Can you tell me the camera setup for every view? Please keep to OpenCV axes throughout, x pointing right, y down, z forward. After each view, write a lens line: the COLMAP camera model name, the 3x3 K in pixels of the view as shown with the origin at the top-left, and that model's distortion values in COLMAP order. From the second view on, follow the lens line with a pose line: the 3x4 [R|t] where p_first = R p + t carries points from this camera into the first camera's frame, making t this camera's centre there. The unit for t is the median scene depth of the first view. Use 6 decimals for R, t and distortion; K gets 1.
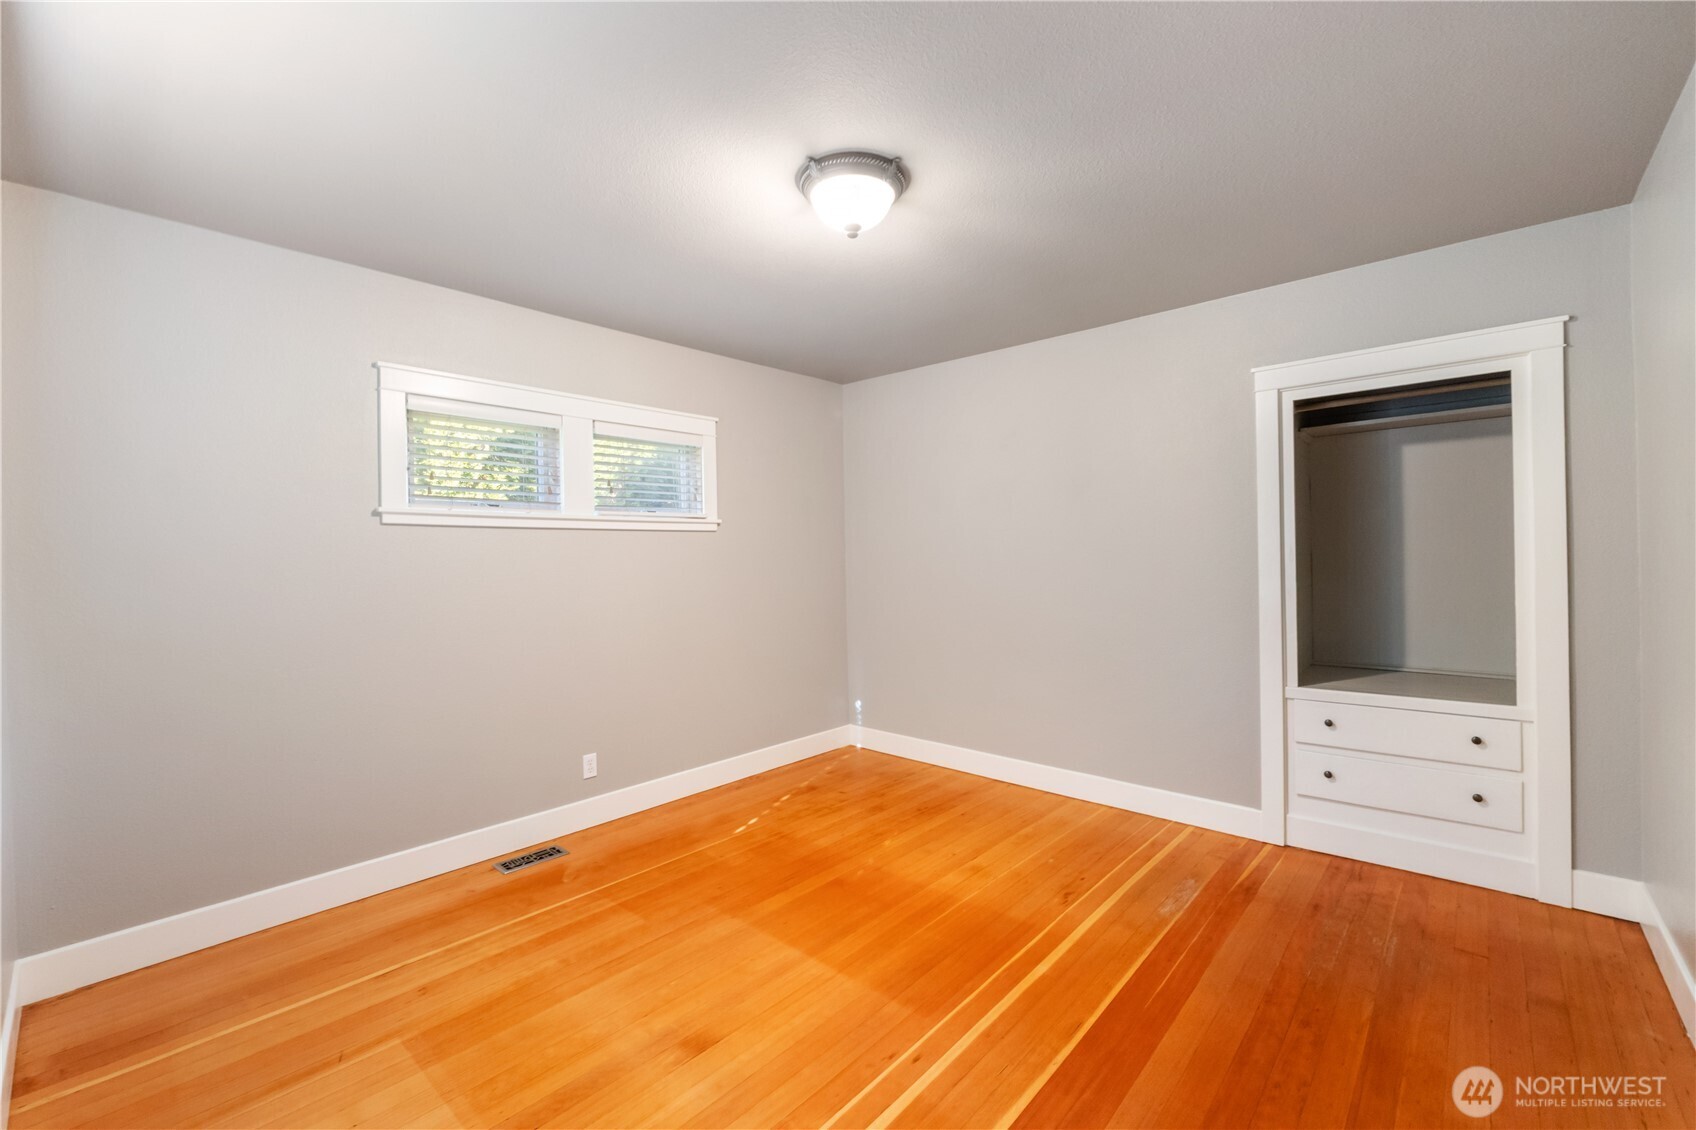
lens RADIAL K [[711.3, 0, 845.6], [0, 711.3, 560.5], [0, 0, 1]] dist [0.001883, -0.000048]
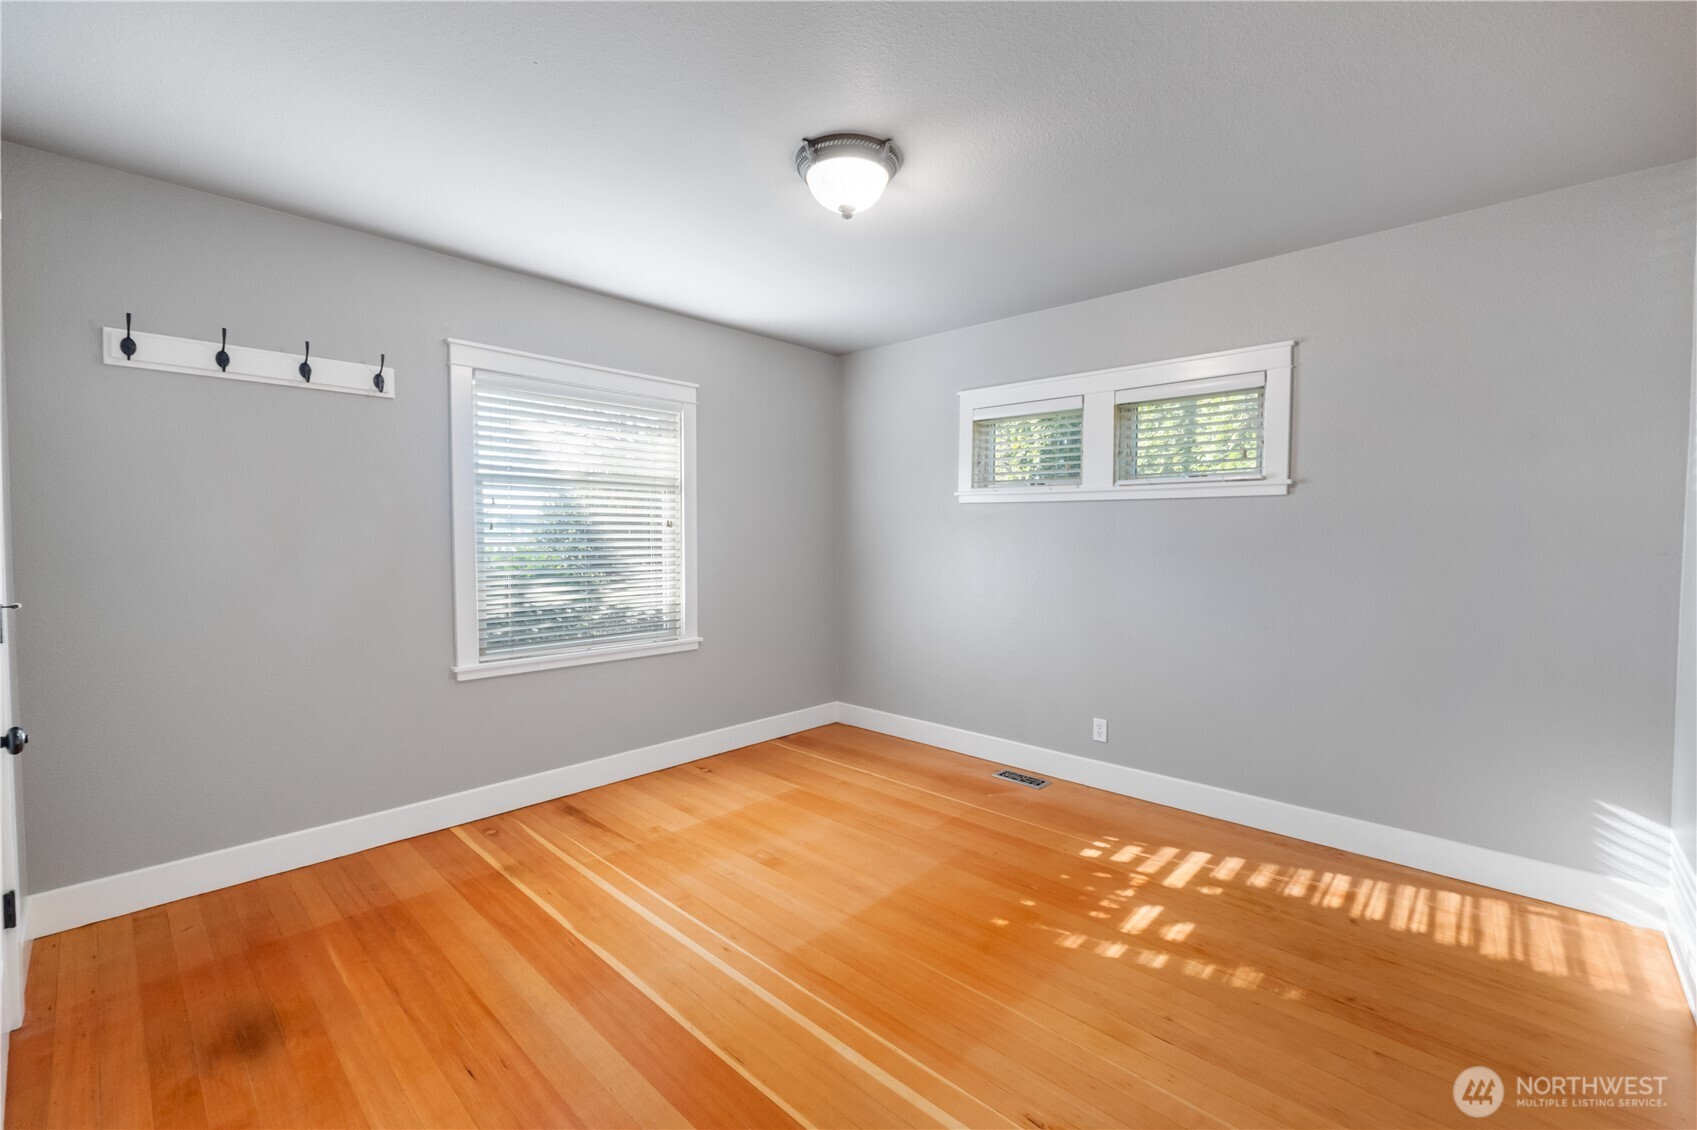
lens RADIAL K [[711.7, 0, 843.5], [0, 711.7, 547.5], [0, 0, 1]] dist [0.001883, -0.000048]
pose [[-0.031734, 0.032636, -0.998963, 0.910234], [-0.006716, 0.999437, 0.032865, -0.010950], [0.999474, 0.007752, -0.031497, 0.883010]]
